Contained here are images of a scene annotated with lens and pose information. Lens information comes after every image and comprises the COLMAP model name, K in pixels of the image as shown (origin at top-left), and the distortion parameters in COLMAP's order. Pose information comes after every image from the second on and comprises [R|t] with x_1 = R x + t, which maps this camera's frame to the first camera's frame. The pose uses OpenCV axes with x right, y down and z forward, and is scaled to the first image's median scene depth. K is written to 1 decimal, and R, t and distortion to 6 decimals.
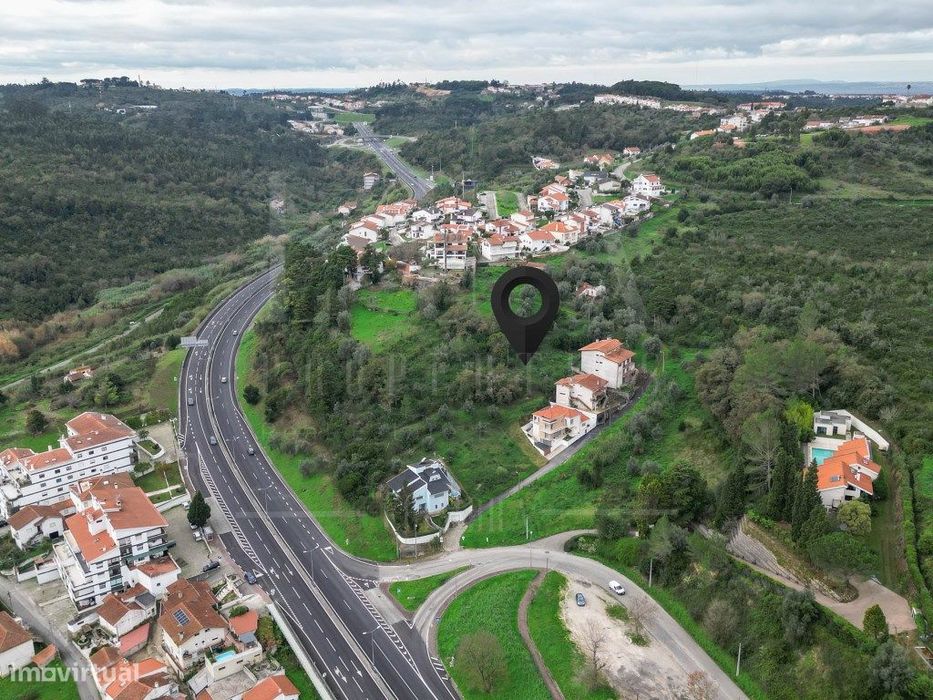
lens RADIAL K [[868.0, 0, 465.9], [0, 868.0, 342.1], [0, 0, 1]] dist [0.059680, 0.000000]
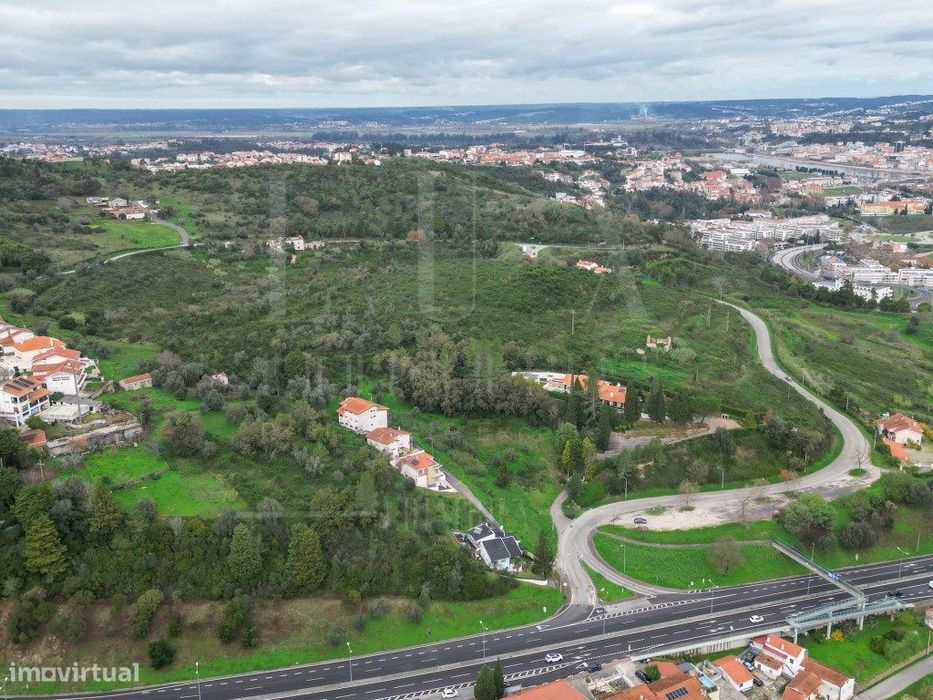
lens RADIAL K [[868.0, 0, 460.8], [0, 868.0, 341.6], [0, 0, 1]] dist [0.059680, 0.000000]
pose [[0.172474, -0.258572, 0.950470, -0.888169], [0.288319, 0.935921, 0.202295, -0.267846], [-0.941873, 0.239148, 0.235974, 0.616310]]
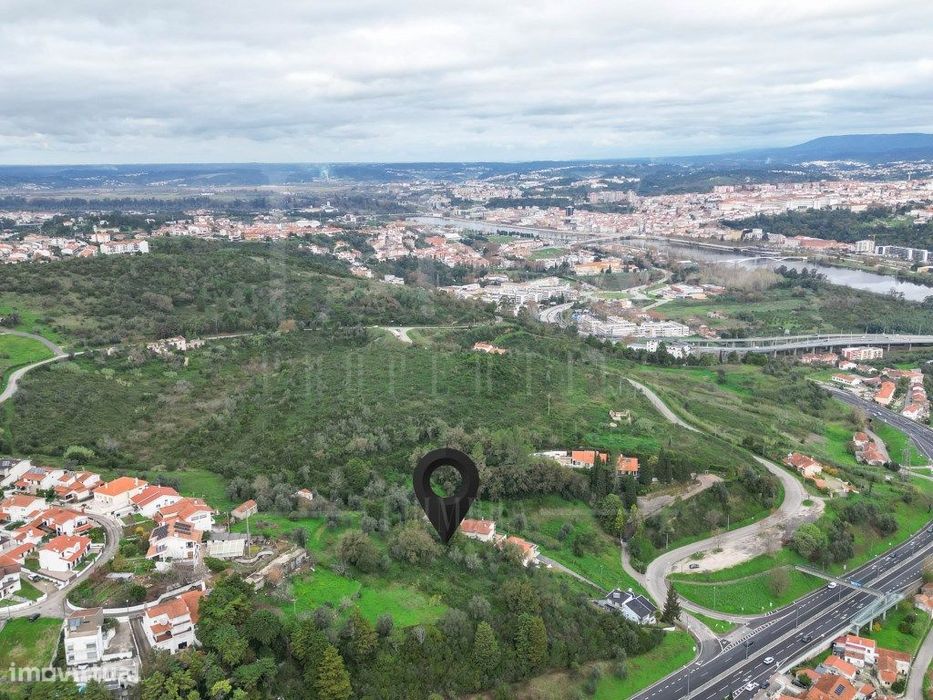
lens RADIAL K [[868.0, 0, 461.9], [0, 868.0, 345.8], [0, 0, 1]] dist [0.059680, 0.000000]
pose [[-0.194059, -0.200631, 0.960254, -1.032484], [0.286510, 0.924592, 0.251081, -0.524859], [-0.938218, 0.323847, -0.121943, 1.092204]]
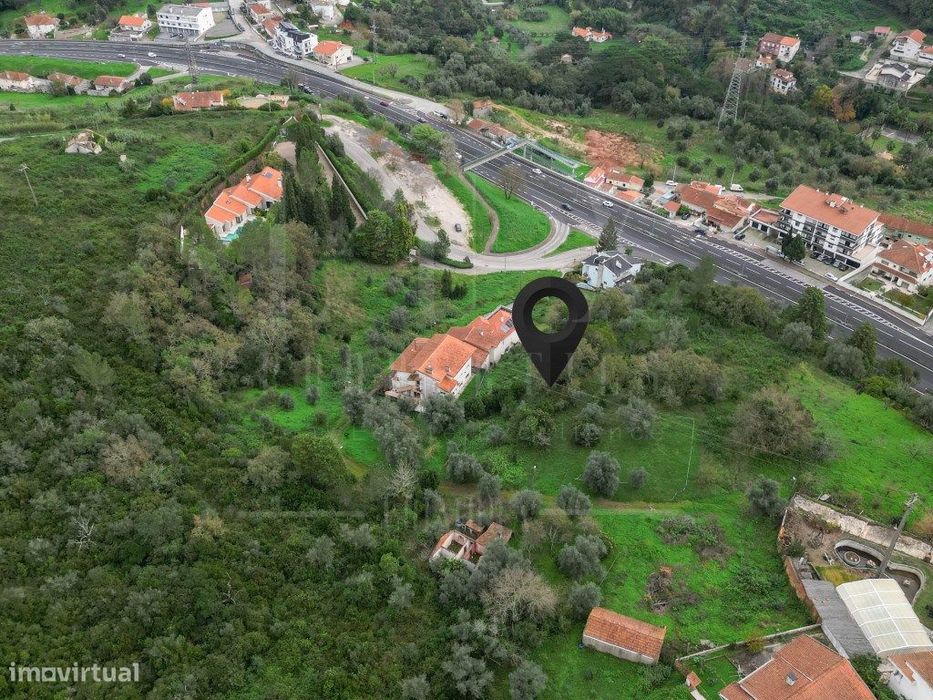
lens RADIAL K [[868.0, 0, 456.2], [0, 868.0, 349.3], [0, 0, 1]] dist [0.059680, 0.000000]
pose [[-0.987791, 0.110962, -0.109346, 0.223029], [-0.025588, 0.576806, 0.816480, -0.542006], [0.153670, 0.809310, -0.566924, 1.407324]]
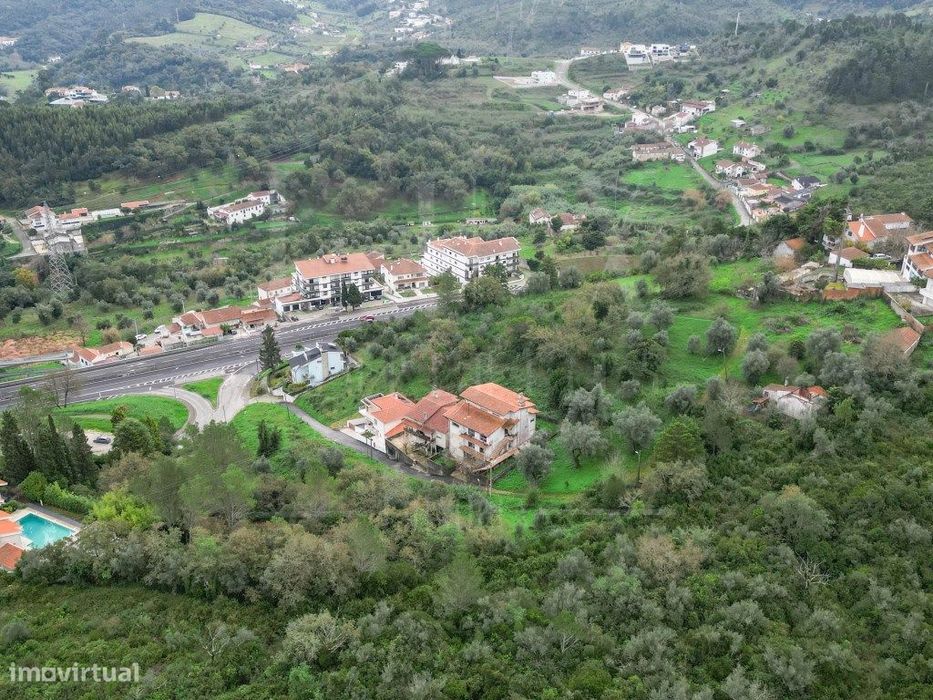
lens RADIAL K [[868.0, 0, 467.4], [0, 868.0, 354.4], [0, 0, 1]] dist [0.059680, 0.000000]
pose [[-0.150888, 0.419356, -0.895195, 0.717736], [-0.276209, 0.851612, 0.445495, -0.298156], [0.949179, 0.314481, -0.012668, 1.008970]]
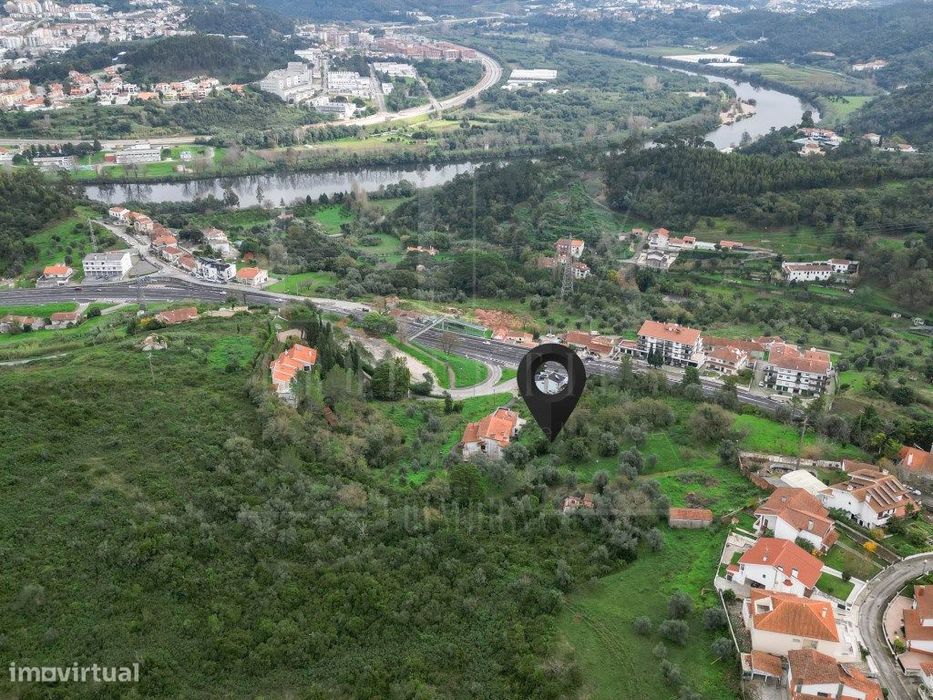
lens RADIAL K [[868.0, 0, 452.0], [0, 868.0, 350.8], [0, 0, 1]] dist [0.059680, 0.000000]
pose [[-0.905195, 0.188967, -0.380675, 0.574364], [-0.104967, 0.768559, 0.631109, -0.699659], [0.411830, 0.611236, -0.675860, 1.641811]]
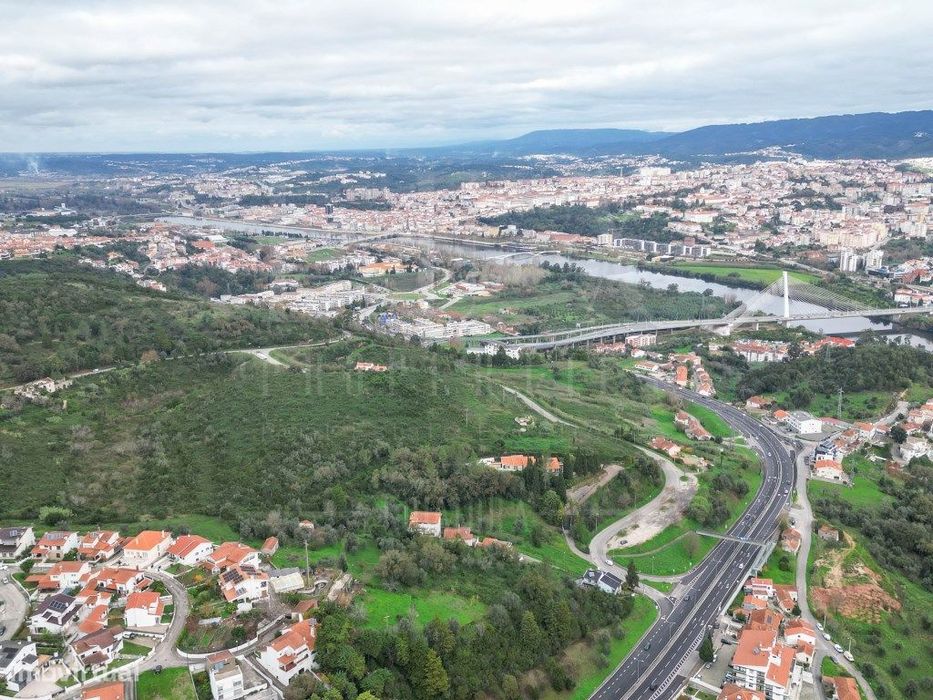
lens RADIAL K [[868.0, 0, 464.5], [0, 868.0, 355.3], [0, 0, 1]] dist [0.059680, 0.000000]
pose [[-0.478565, -0.196152, 0.855862, -1.069089], [0.260655, 0.899053, 0.351799, -0.737761], [-0.838471, 0.391443, -0.379128, 1.430886]]
